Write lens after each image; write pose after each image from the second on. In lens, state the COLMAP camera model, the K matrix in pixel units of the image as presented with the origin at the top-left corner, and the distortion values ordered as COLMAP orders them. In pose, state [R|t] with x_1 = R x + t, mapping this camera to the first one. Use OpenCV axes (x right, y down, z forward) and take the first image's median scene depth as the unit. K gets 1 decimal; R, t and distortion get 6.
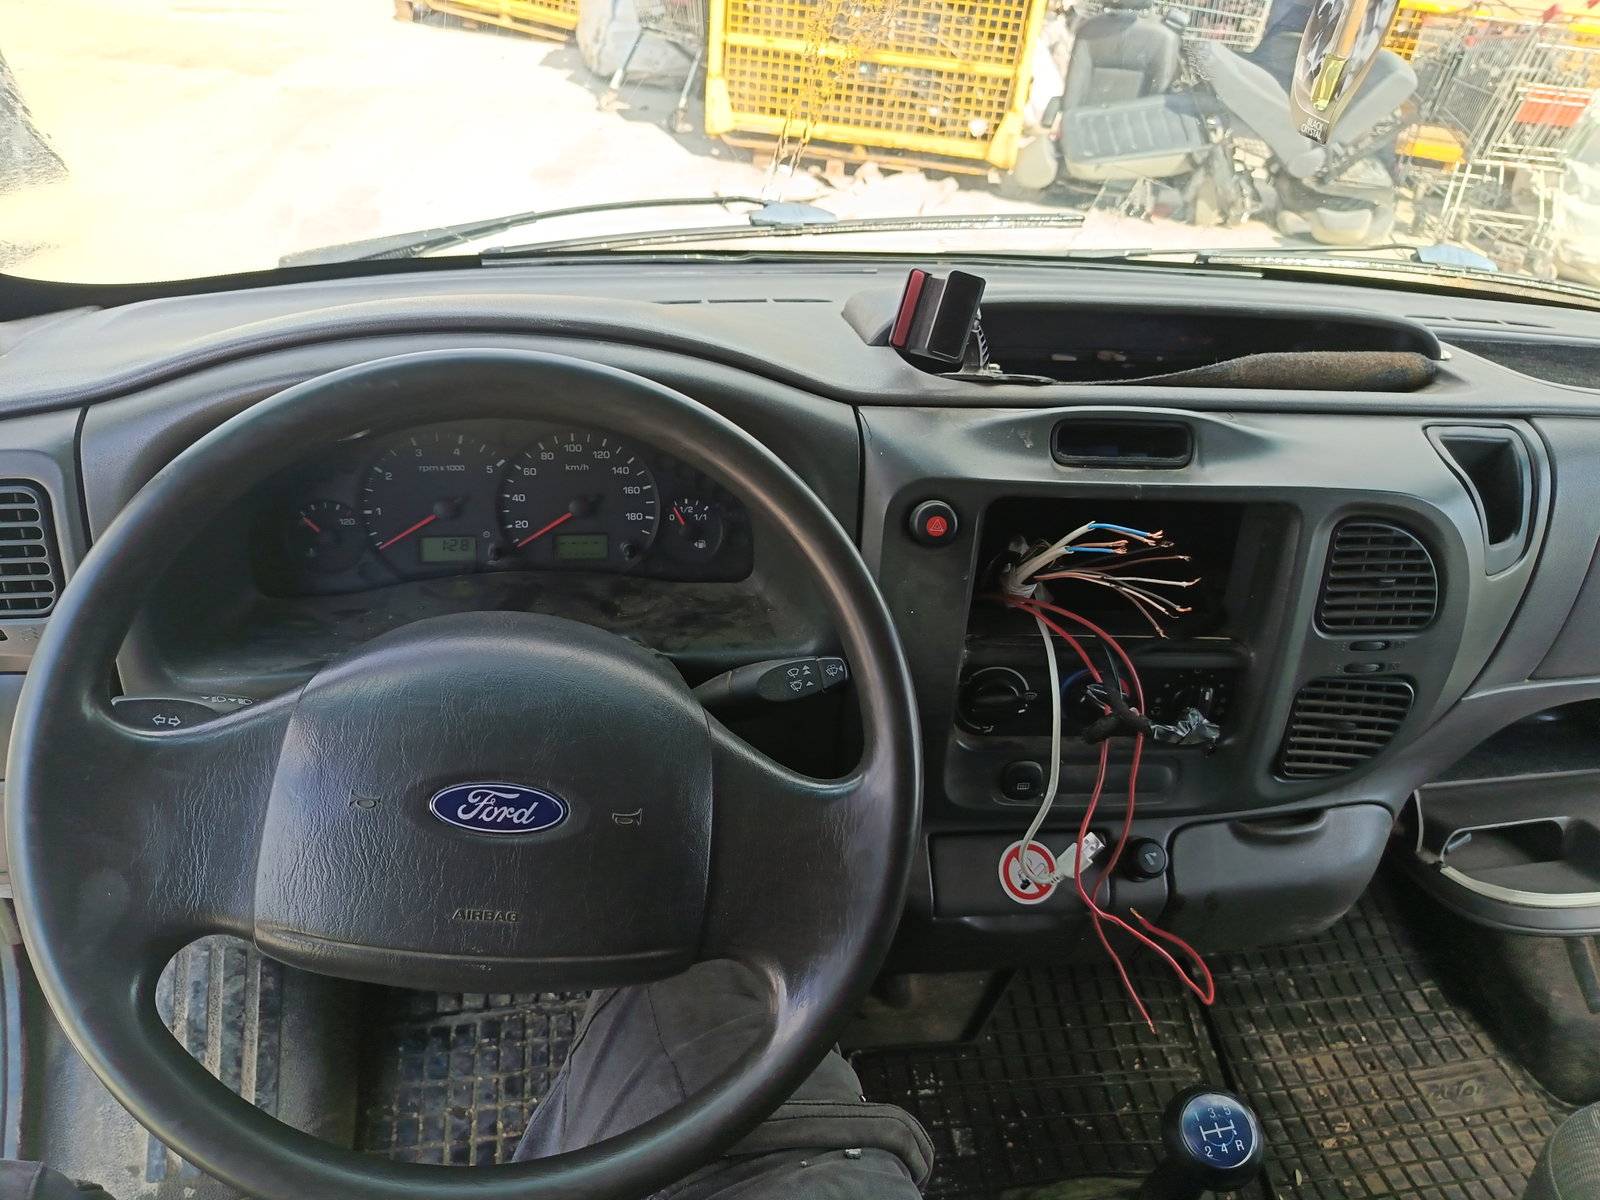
lens RADIAL K [[1117.3, 0, 857.4], [0, 1117.3, 613.5], [0, 0, 1]] dist [0.025928, -0.005906]
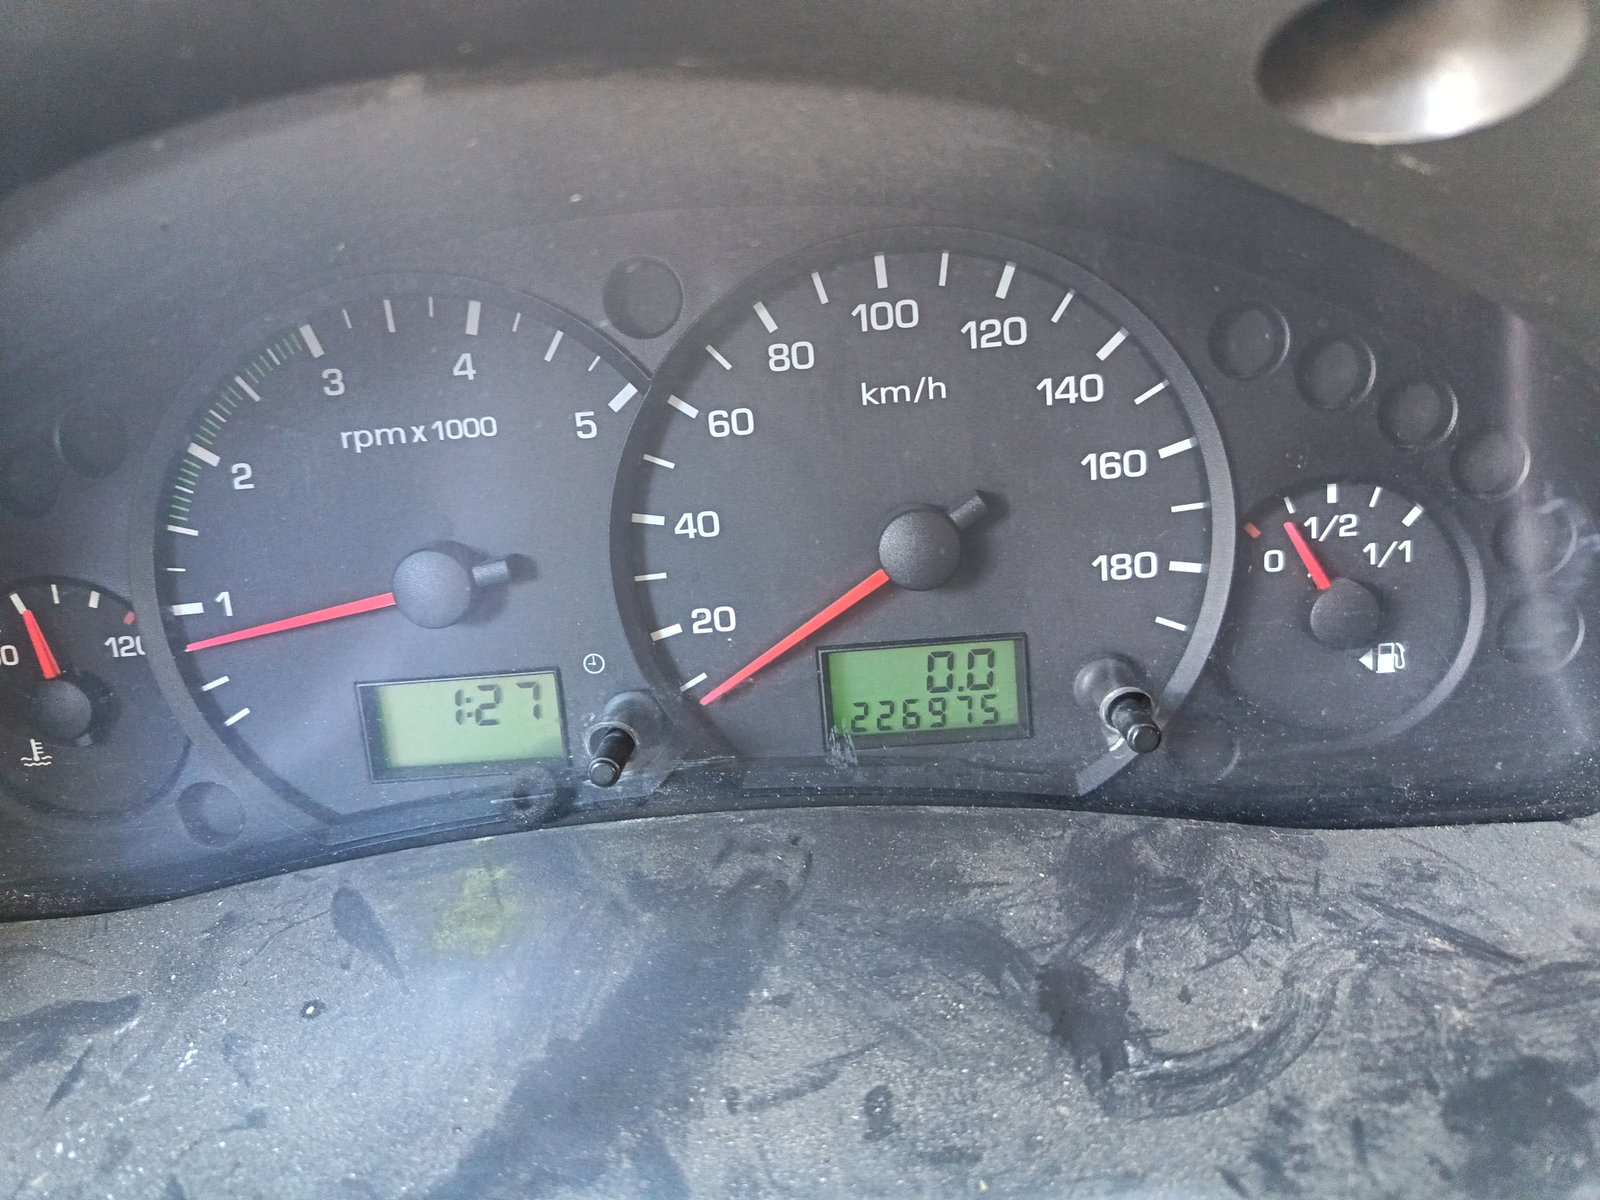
lens RADIAL K [[1117.3, 0, 800.5], [0, 1117.3, 601.9], [0, 0, 1]] dist [0.025928, -0.005906]
pose [[0.952325, -0.039734, -0.302486, -0.198588], [0.036823, 0.999204, -0.015323, -0.079716], [0.302854, 0.003454, 0.953031, 0.753985]]
